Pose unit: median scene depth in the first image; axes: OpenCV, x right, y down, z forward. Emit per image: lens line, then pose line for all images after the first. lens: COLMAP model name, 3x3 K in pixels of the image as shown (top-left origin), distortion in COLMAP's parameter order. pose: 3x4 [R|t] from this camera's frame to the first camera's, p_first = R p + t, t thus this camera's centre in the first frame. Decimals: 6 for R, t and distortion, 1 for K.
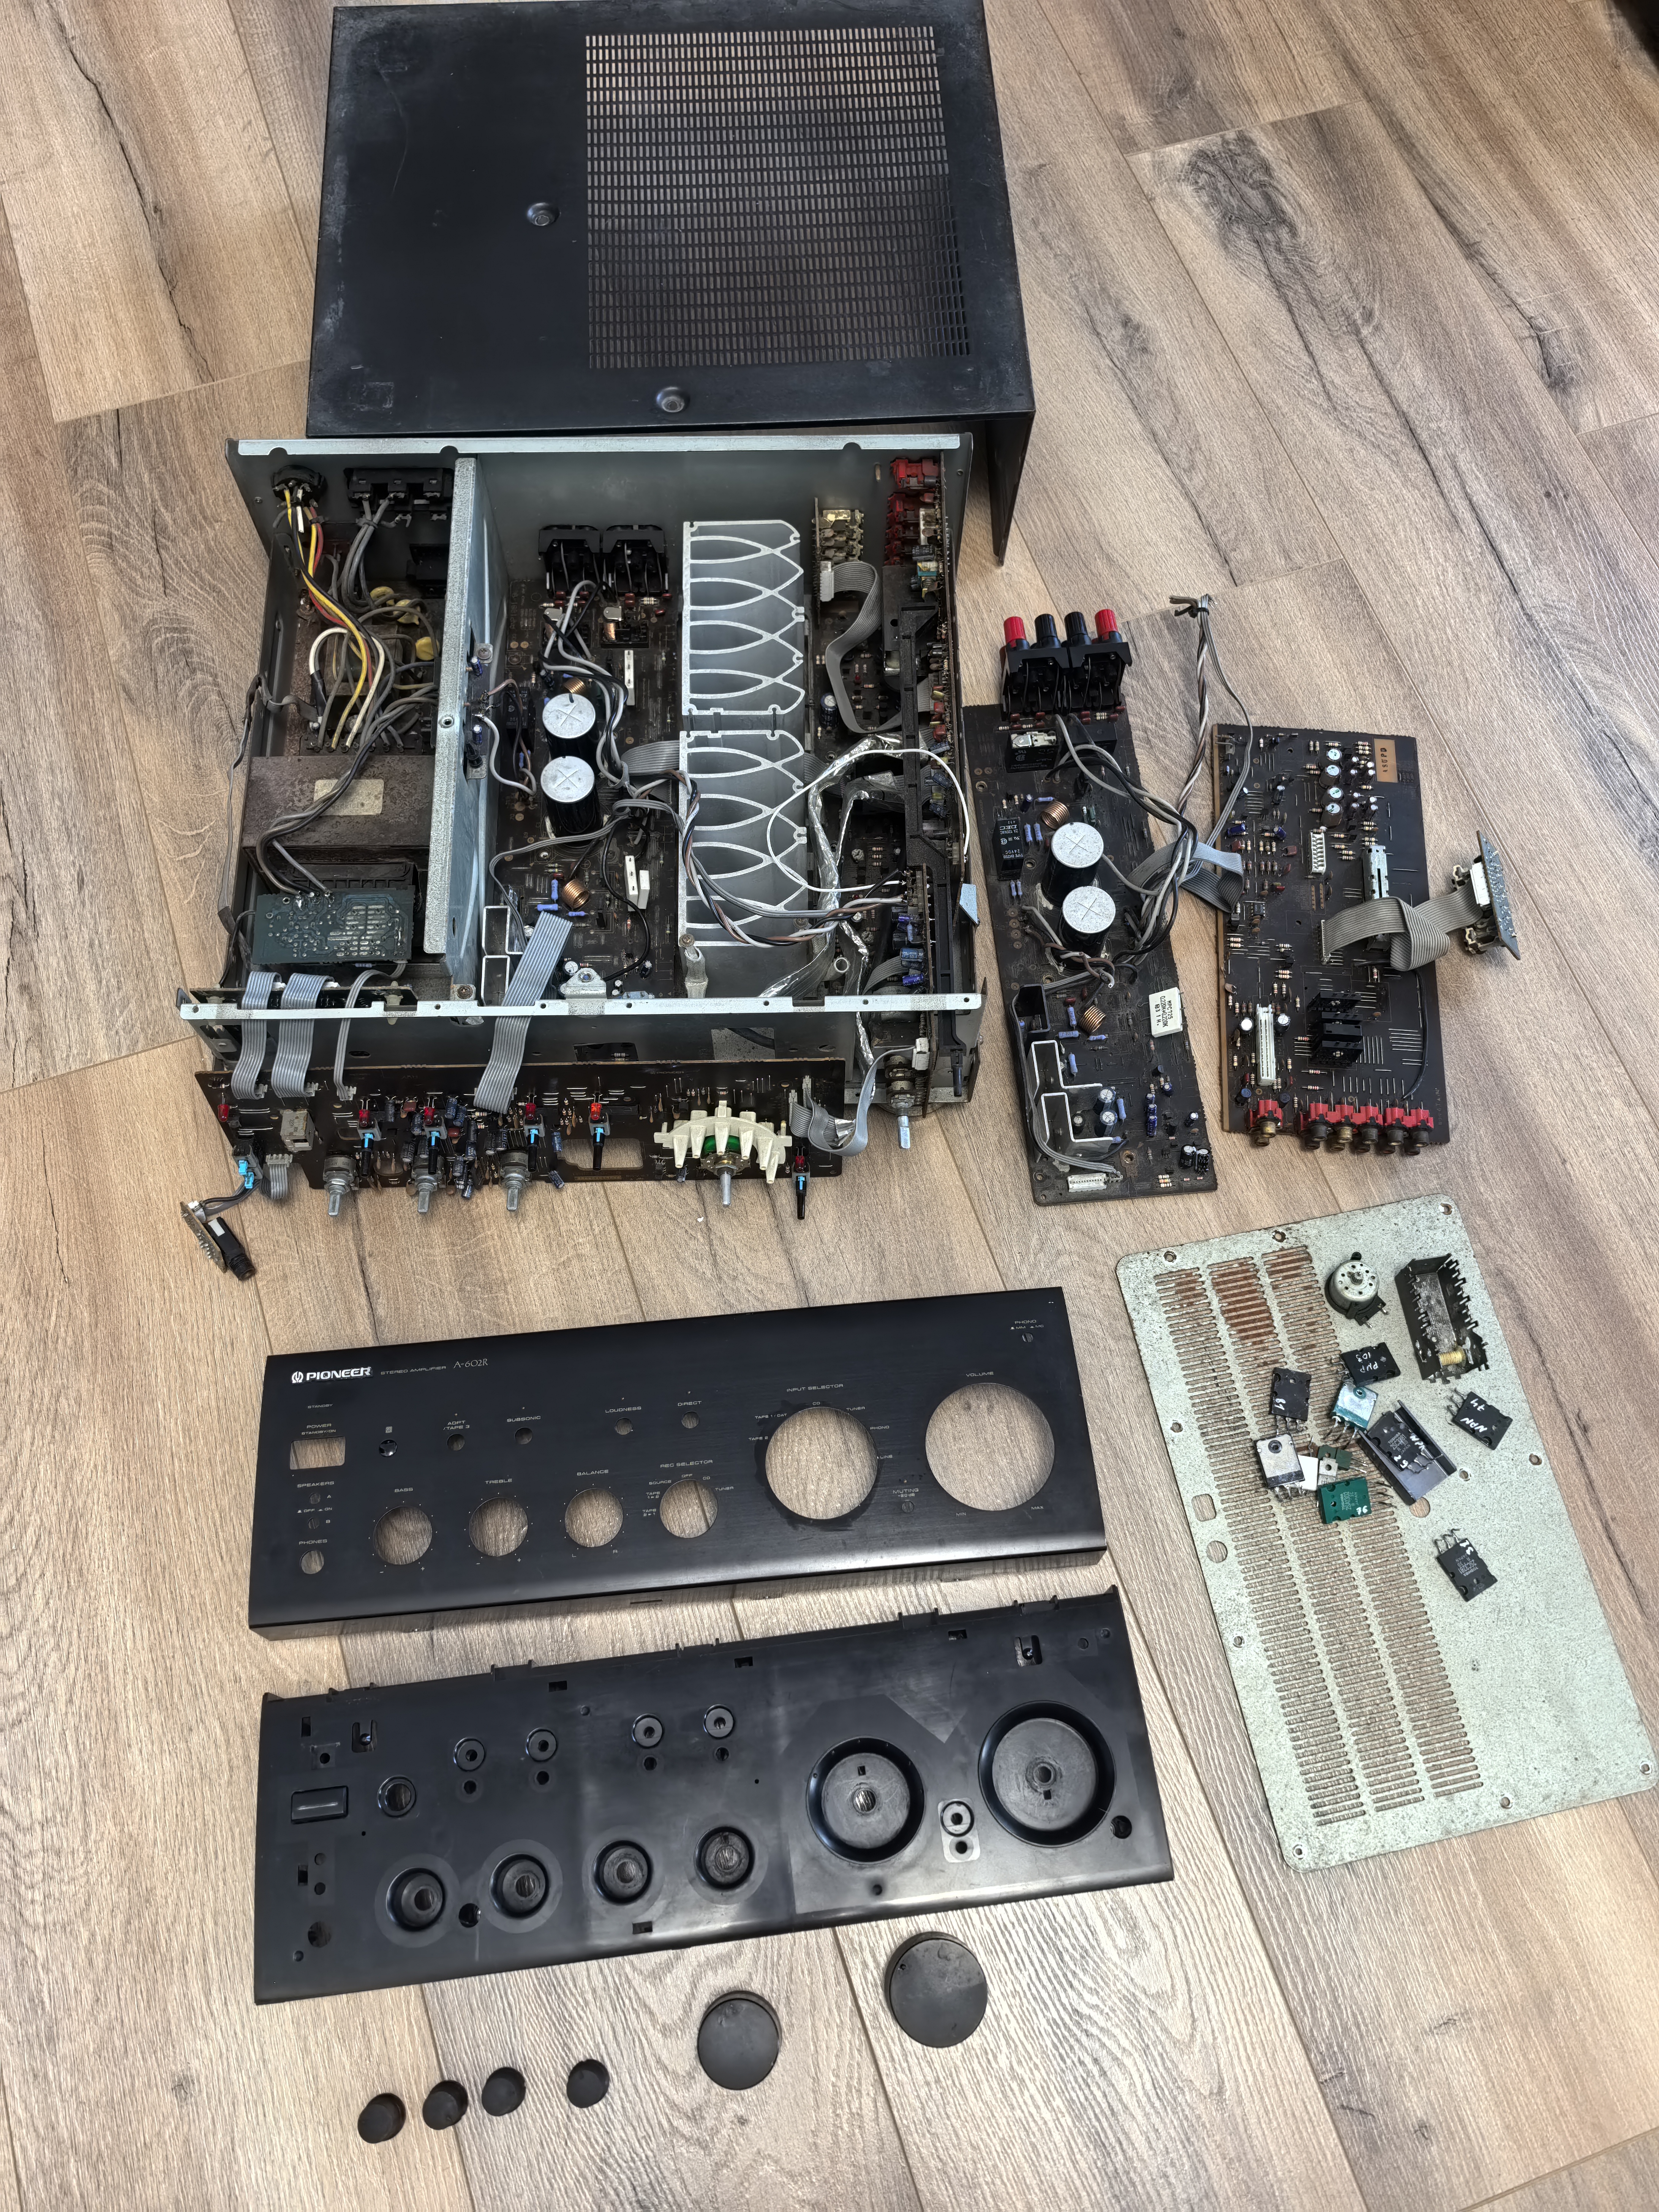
lens RADIAL K [[1789.9, 0, 823.8], [0, 1789.9, 1103.9], [0, 0, 1]] dist [0.010592, -0.039473]
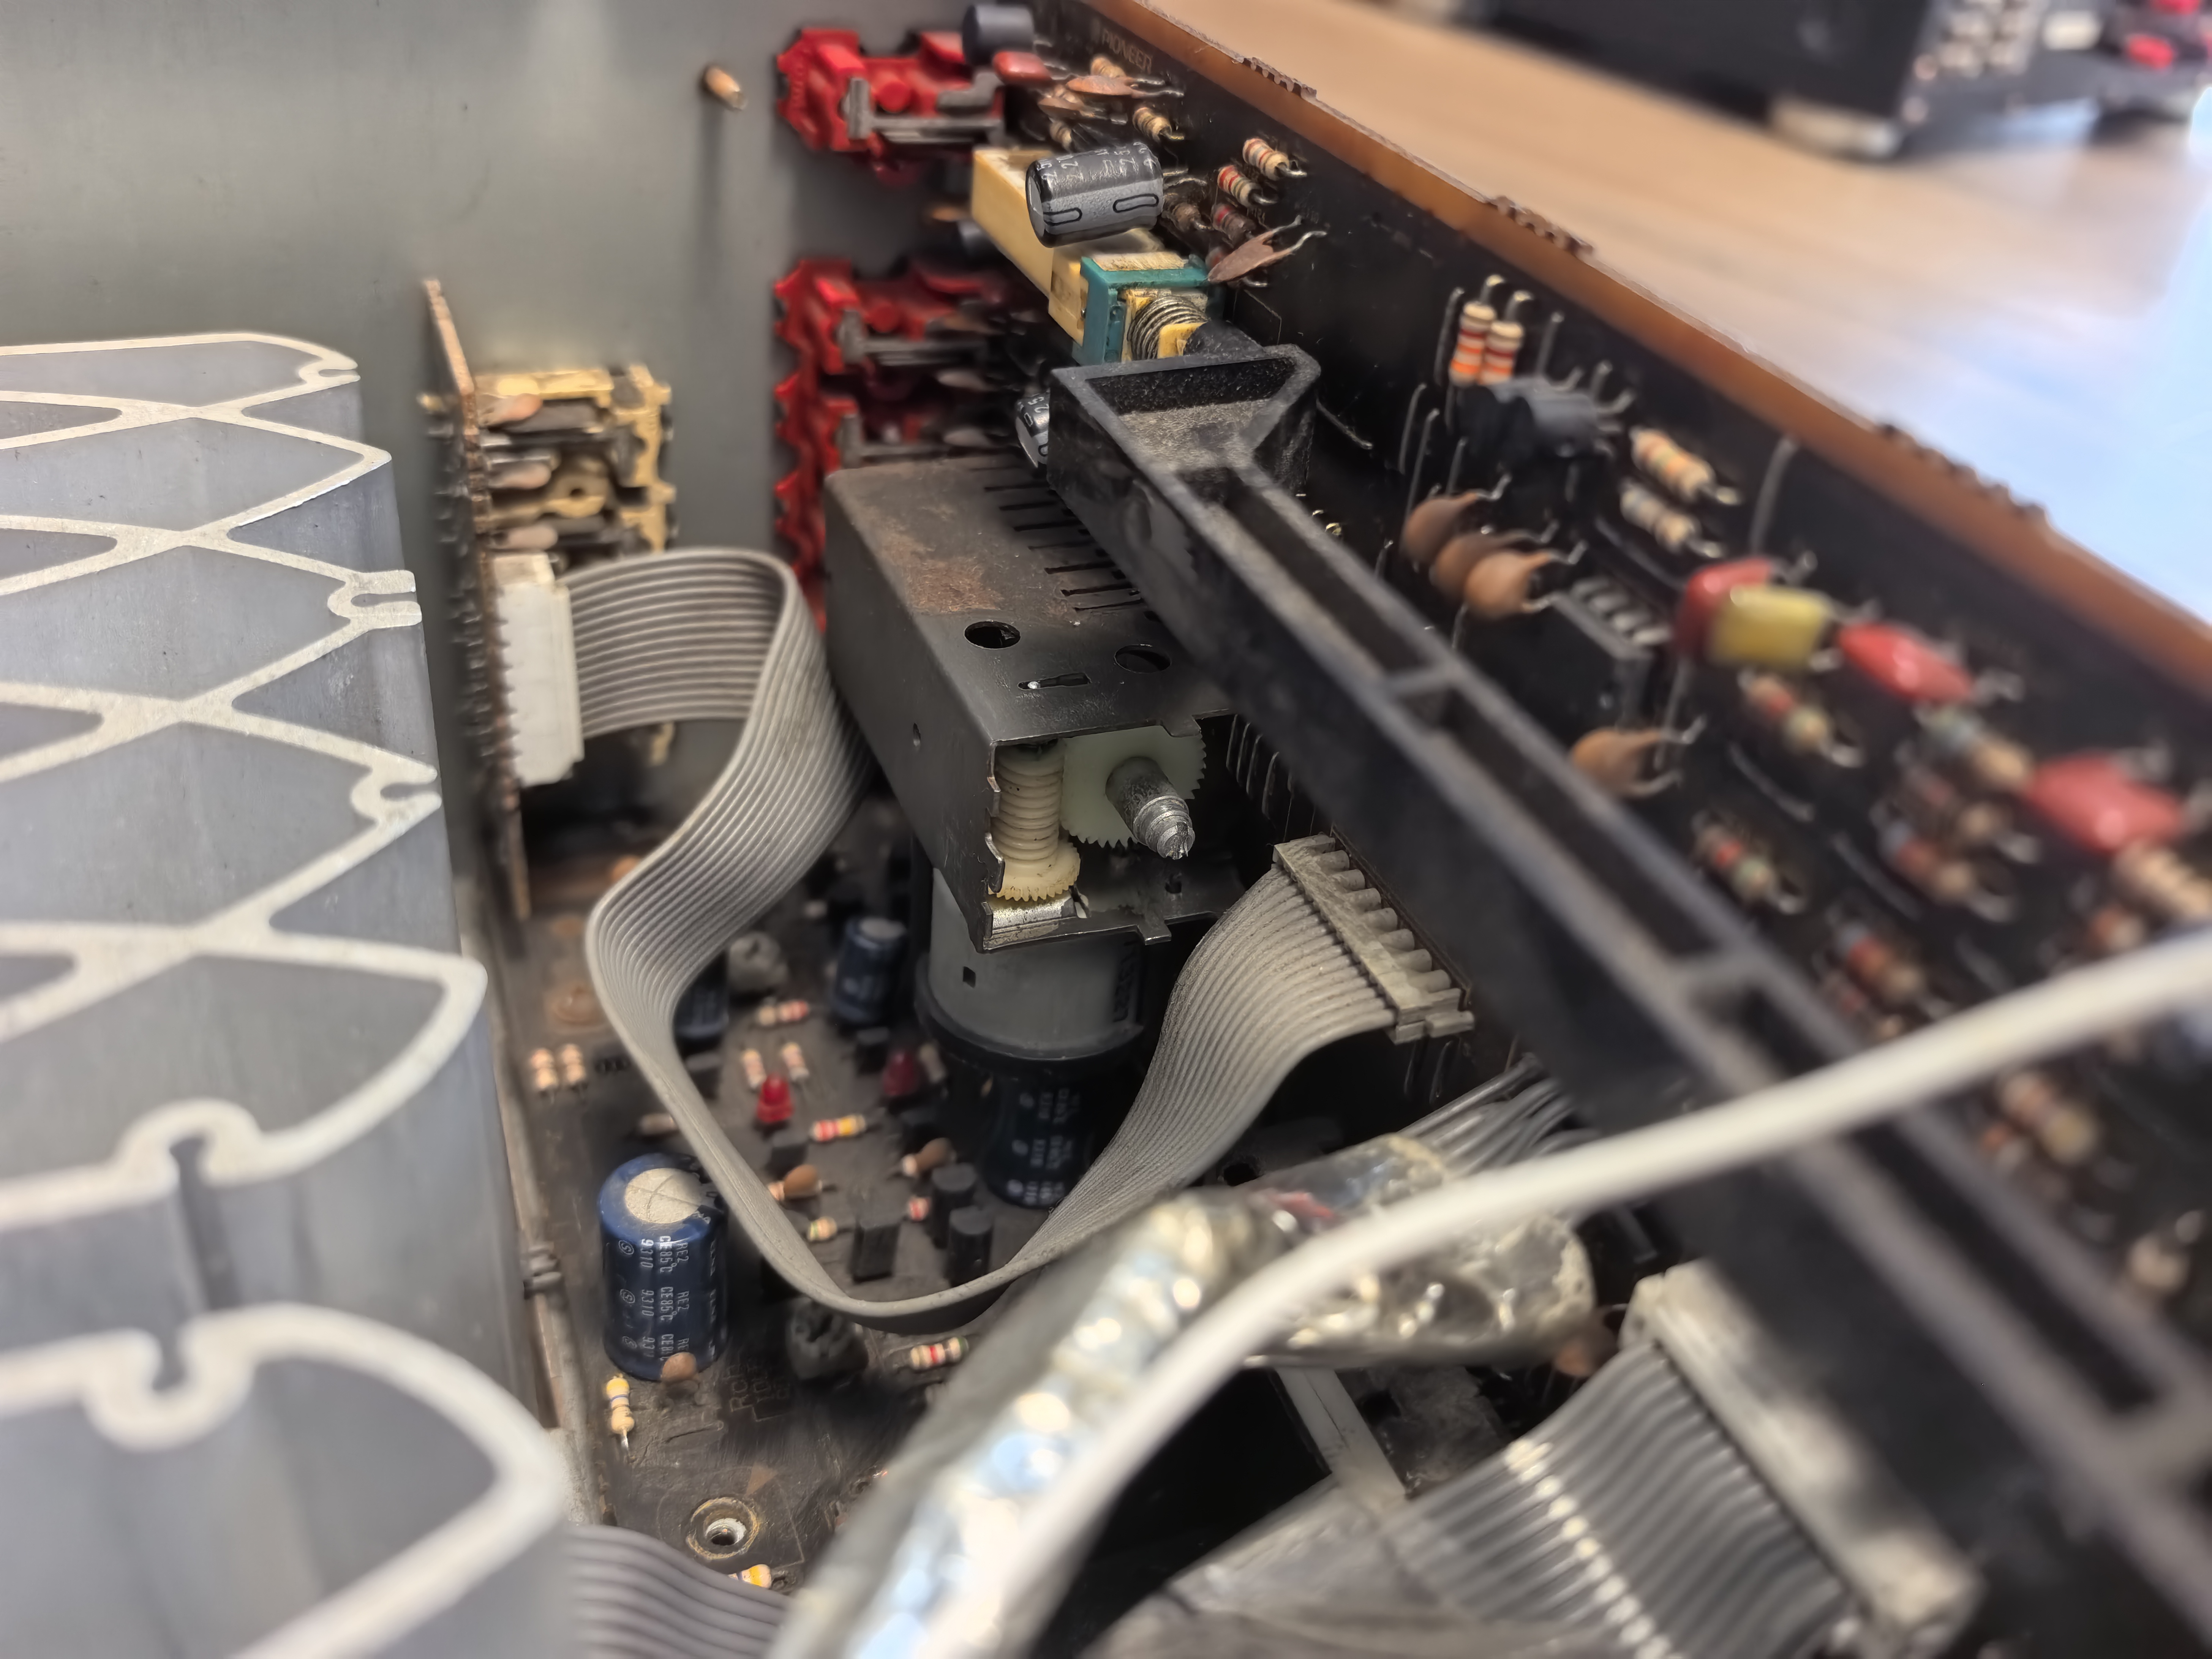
lens RADIAL K [[1805.5, 0, 1106.0], [0, 1805.5, 829.5], [0, 0, 1]] dist [-0.013325, -0.004987]
pose [[0.927982, -0.129175, 0.349519, -0.012989], [0.299195, 0.817405, -0.492272, -0.170180], [-0.222109, 0.561394, 0.797185, 0.900519]]
